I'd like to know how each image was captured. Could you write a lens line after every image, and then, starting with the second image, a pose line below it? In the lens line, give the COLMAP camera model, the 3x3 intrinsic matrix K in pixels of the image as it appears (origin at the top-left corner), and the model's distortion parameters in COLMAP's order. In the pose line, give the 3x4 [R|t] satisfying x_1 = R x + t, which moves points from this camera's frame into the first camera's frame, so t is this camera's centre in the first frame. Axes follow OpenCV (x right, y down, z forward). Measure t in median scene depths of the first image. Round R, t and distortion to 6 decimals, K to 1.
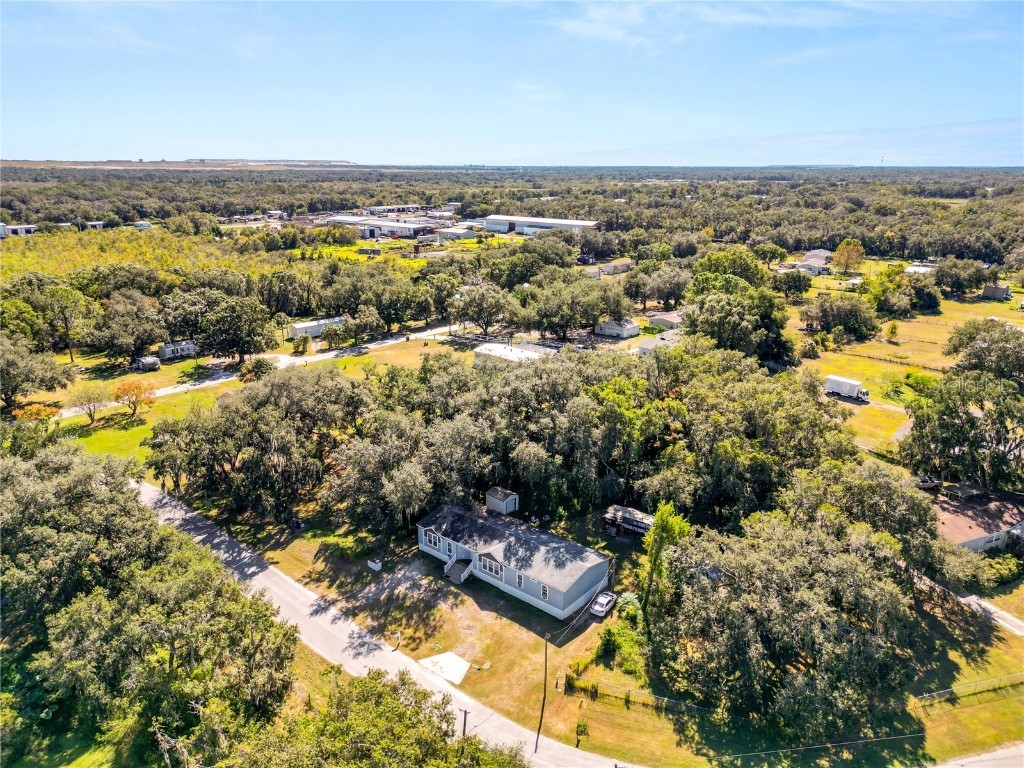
lens RADIAL K [[712.5, 0, 512.0], [0, 712.5, 384.0], [0, 0, 1]] dist [0.077686, -0.086498]
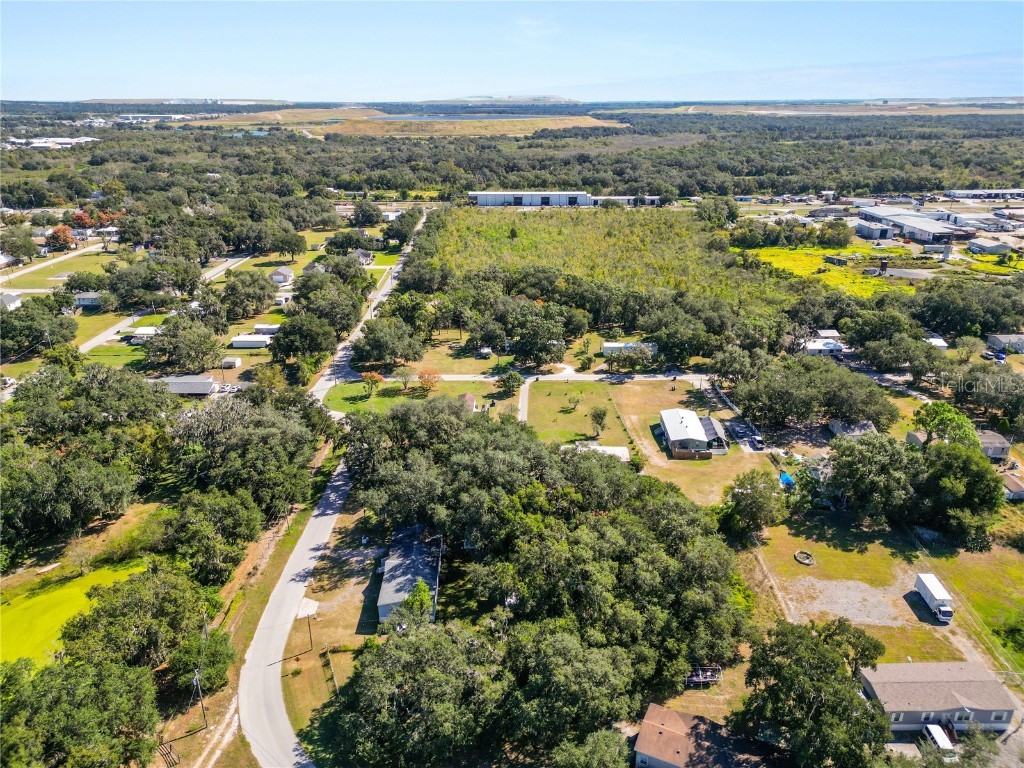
lens RADIAL K [[712.5, 0, 512.0], [0, 712.5, 384.0], [0, 0, 1]] dist [0.077686, -0.086498]
pose [[0.661987, 0.266543, -0.700520, 1.118796], [-0.212282, 0.963036, 0.165823, -0.443600], [0.718825, 0.038936, 0.694100, 0.112656]]
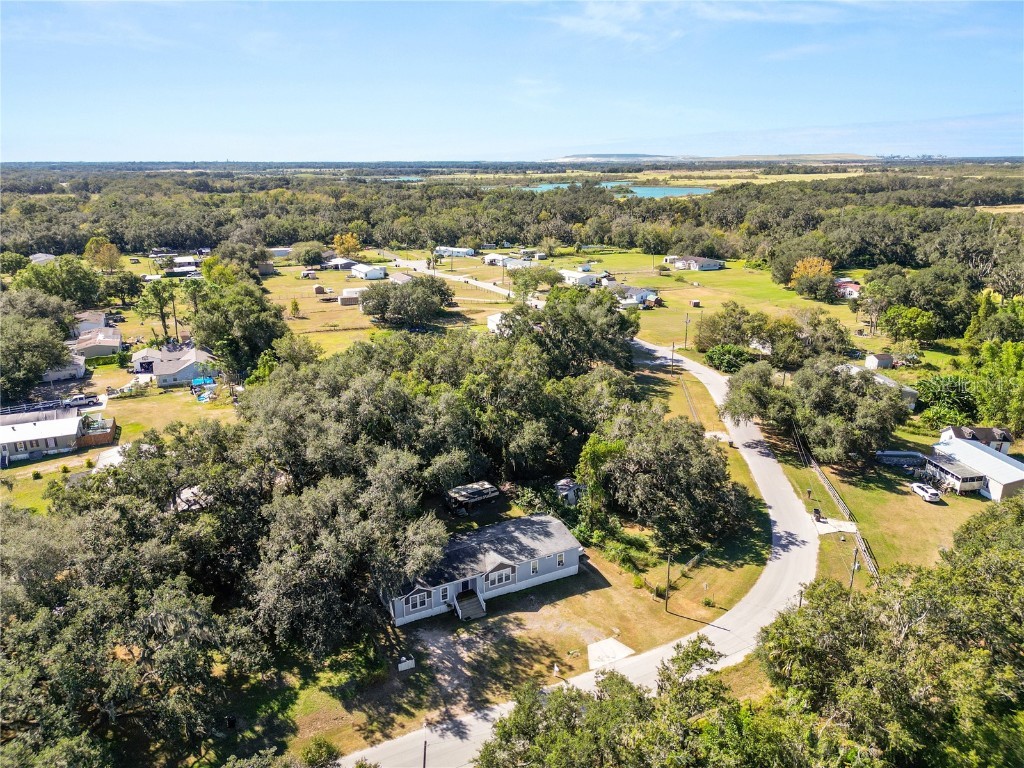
lens RADIAL K [[712.5, 0, 512.0], [0, 712.5, 384.0], [0, 0, 1]] dist [0.077686, -0.086498]
pose [[0.391411, -0.278846, 0.876951, -0.795892], [0.273534, 0.945164, 0.178449, -0.156857], [-0.878622, 0.170029, 0.446221, 0.517165]]
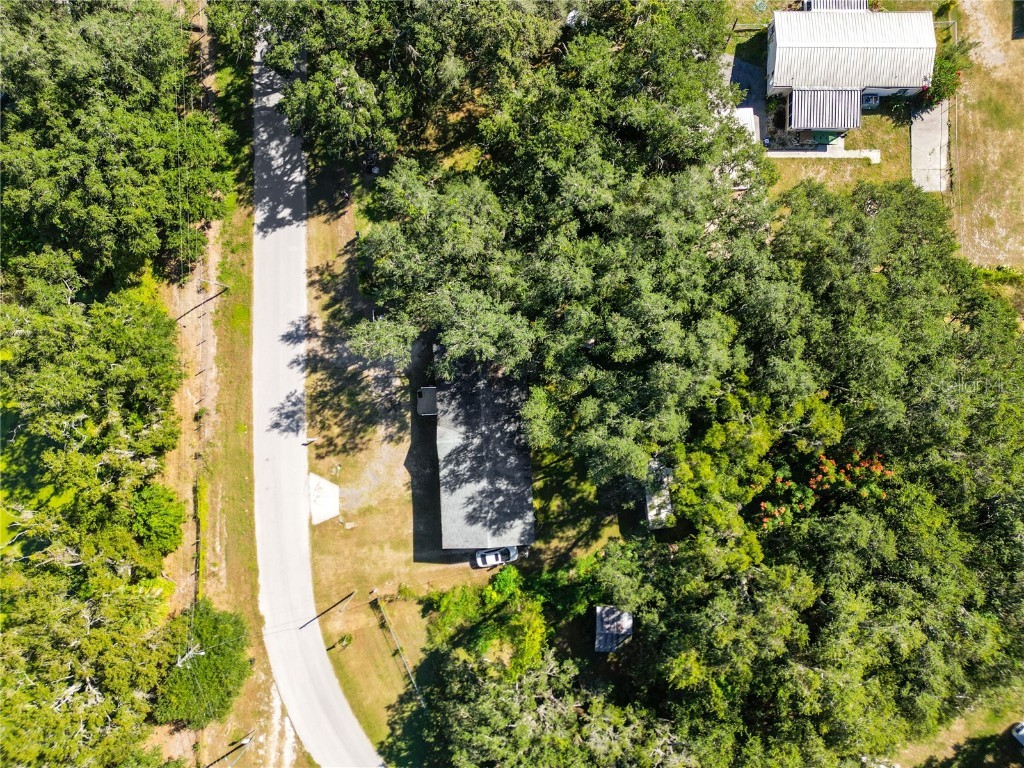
lens RADIAL K [[712.7, 0, 517.3], [0, 712.7, 379.7], [0, 0, 1]] dist [0.101799, -0.161065]
pose [[0.675314, 0.737241, -0.020647, -0.003861], [-0.219884, 0.227979, 0.948513, -0.622877], [0.703990, -0.636004, 0.316065, 0.840446]]
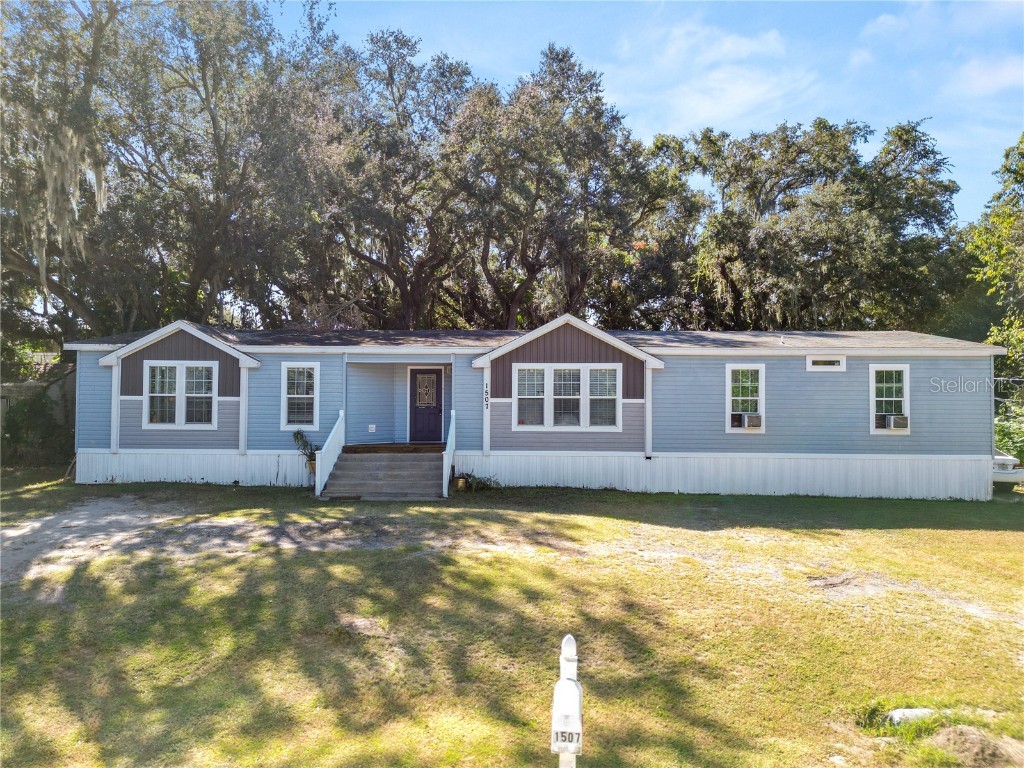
lens RADIAL K [[715.4, 0, 512.0], [0, 715.4, 384.0], [0, 0, 1]] dist [0.067797, -0.067342]
pose [[0.777273, 0.014438, 0.628998, -0.178847], [0.181397, 0.952141, -0.246013, 0.302893], [-0.602446, 0.305318, 0.737455, 0.854812]]
